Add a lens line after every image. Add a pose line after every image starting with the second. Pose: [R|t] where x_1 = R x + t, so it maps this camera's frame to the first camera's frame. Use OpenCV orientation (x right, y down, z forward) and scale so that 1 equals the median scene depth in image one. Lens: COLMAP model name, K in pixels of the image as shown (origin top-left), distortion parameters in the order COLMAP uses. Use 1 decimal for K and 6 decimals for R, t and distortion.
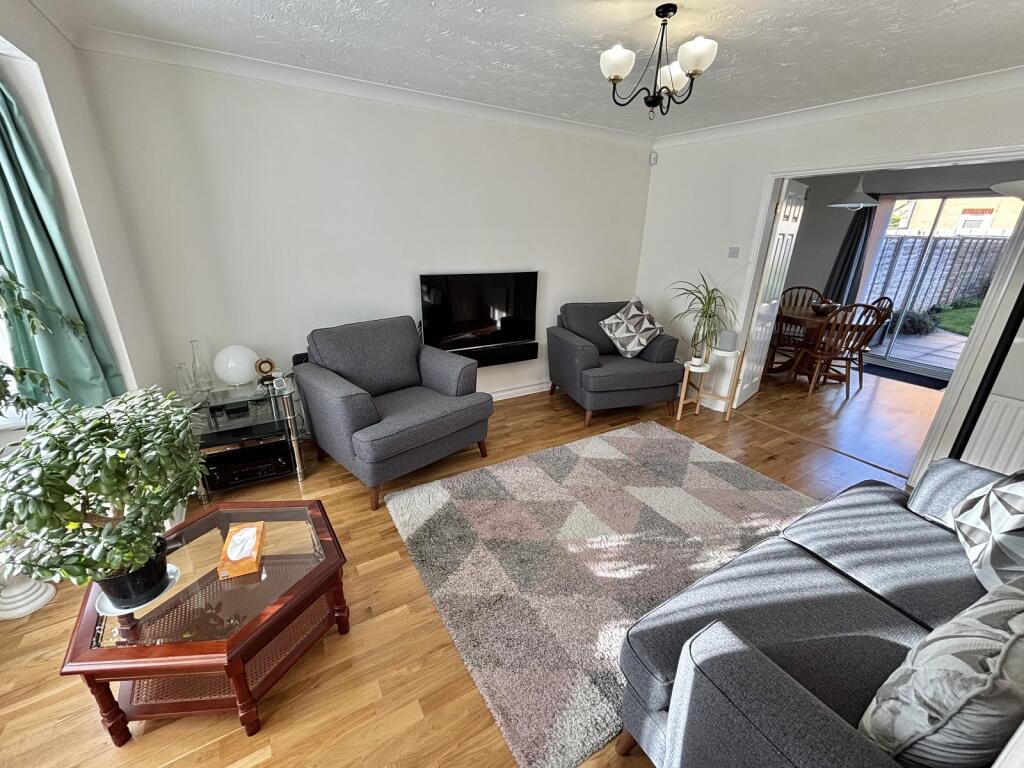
lens RADIAL K [[416.3, 0, 510.3], [0, 416.3, 384.2], [0, 0, 1]] dist [0.002027, 0.000384]
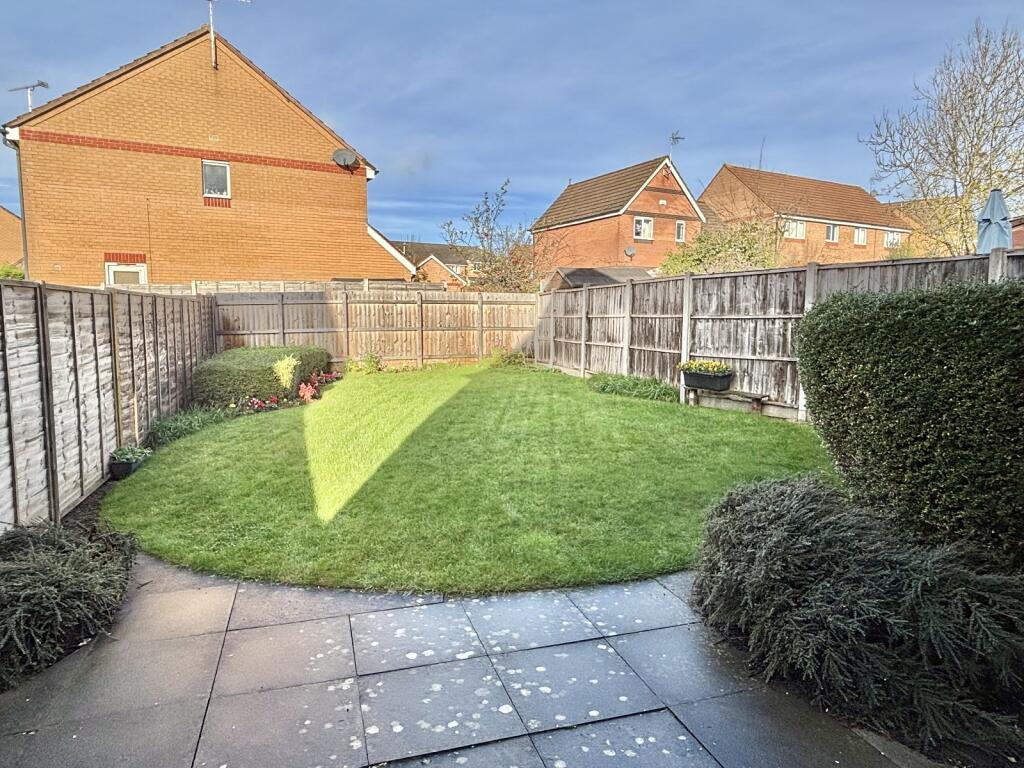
lens RADIAL K [[634.0, 0, 511.0], [0, 634.0, 383.0], [0, 0, 1]] dist [-0.010830, -0.001698]
pose [[0.235601, -0.134406, 0.962511, 0.549600], [0.331640, 0.942060, 0.050372, -0.160483], [-0.913514, 0.307339, 0.266525, 0.485479]]
